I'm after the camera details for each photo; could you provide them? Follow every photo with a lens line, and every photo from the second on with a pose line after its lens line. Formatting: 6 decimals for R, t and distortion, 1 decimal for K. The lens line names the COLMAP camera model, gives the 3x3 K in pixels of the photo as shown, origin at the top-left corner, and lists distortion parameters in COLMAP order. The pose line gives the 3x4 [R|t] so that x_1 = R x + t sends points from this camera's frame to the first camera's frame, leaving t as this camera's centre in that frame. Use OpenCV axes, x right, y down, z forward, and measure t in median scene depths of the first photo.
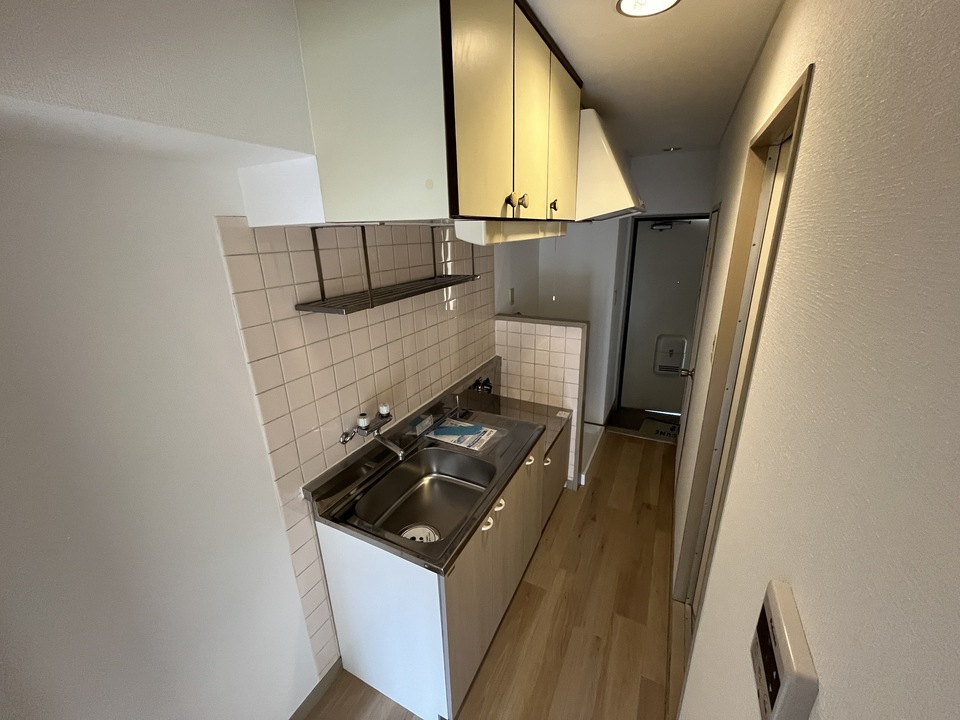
lens RADIAL K [[386.3, 0, 478.9], [0, 386.3, 359.6], [0, 0, 1]] dist [-0.001005, -0.001626]
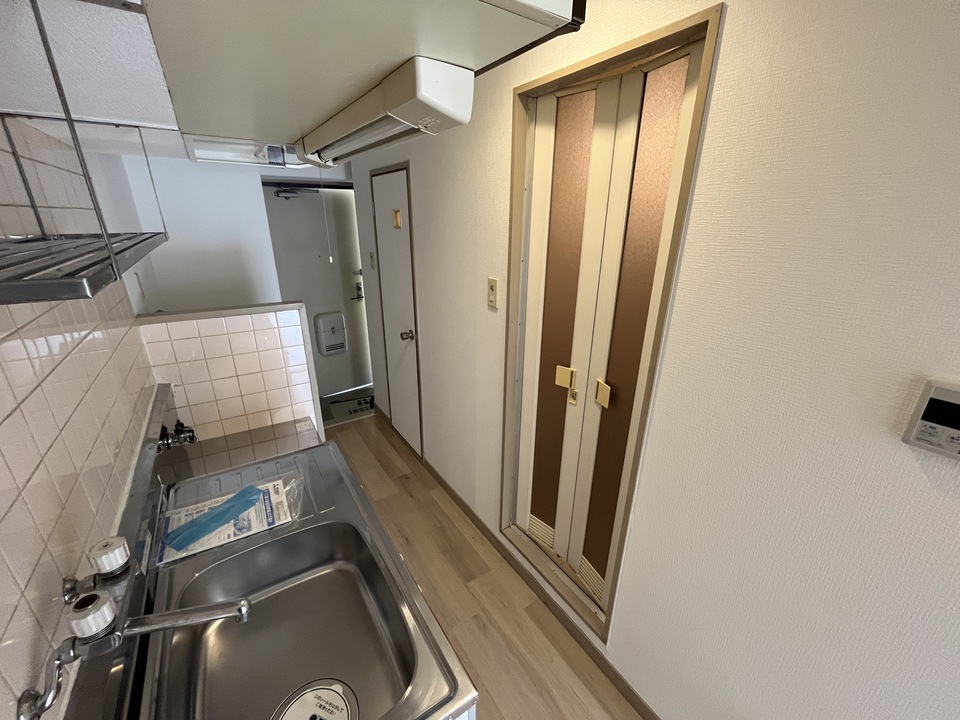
lens RADIAL K [[386.3, 0, 475.8], [0, 386.3, 360.9], [0, 0, 1]] dist [-0.001005, -0.001626]
pose [[0.500919, -0.275086, 0.820614, -0.276811], [0.253669, 0.953170, 0.164677, -0.027639], [-0.827486, 0.125674, 0.547242, 0.385476]]
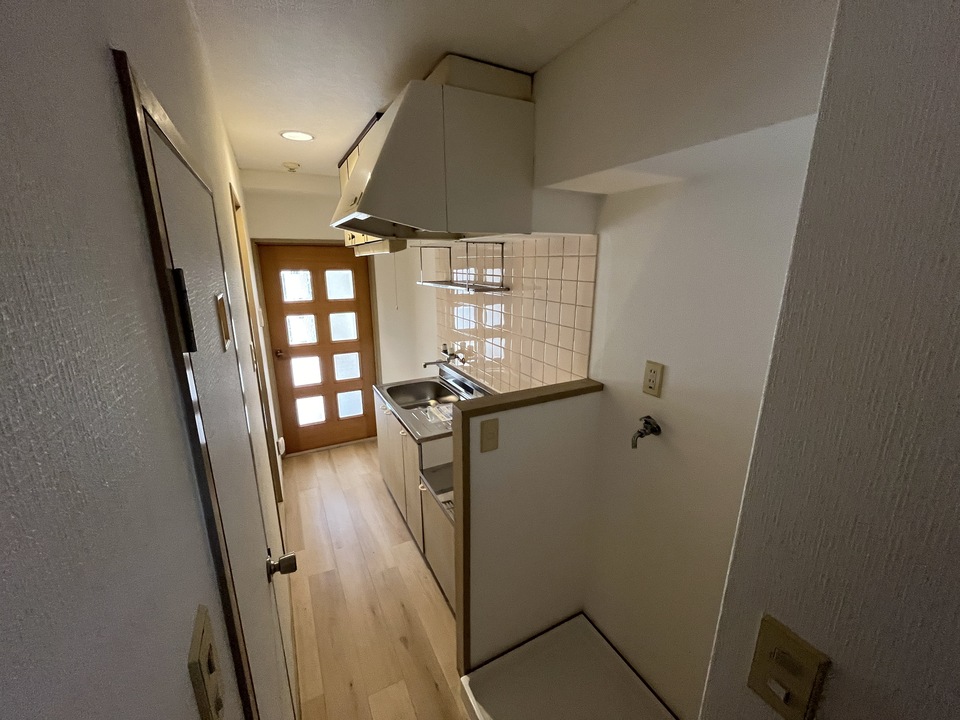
lens RADIAL K [[386.3, 0, 479.5], [0, 386.3, 359.7], [0, 0, 1]] dist [-0.001005, -0.001626]
pose [[-0.576040, 0.227107, -0.785239, 0.887212], [-0.242651, 0.869820, 0.429574, -0.519482], [0.780576, 0.437991, -0.445943, 1.604674]]
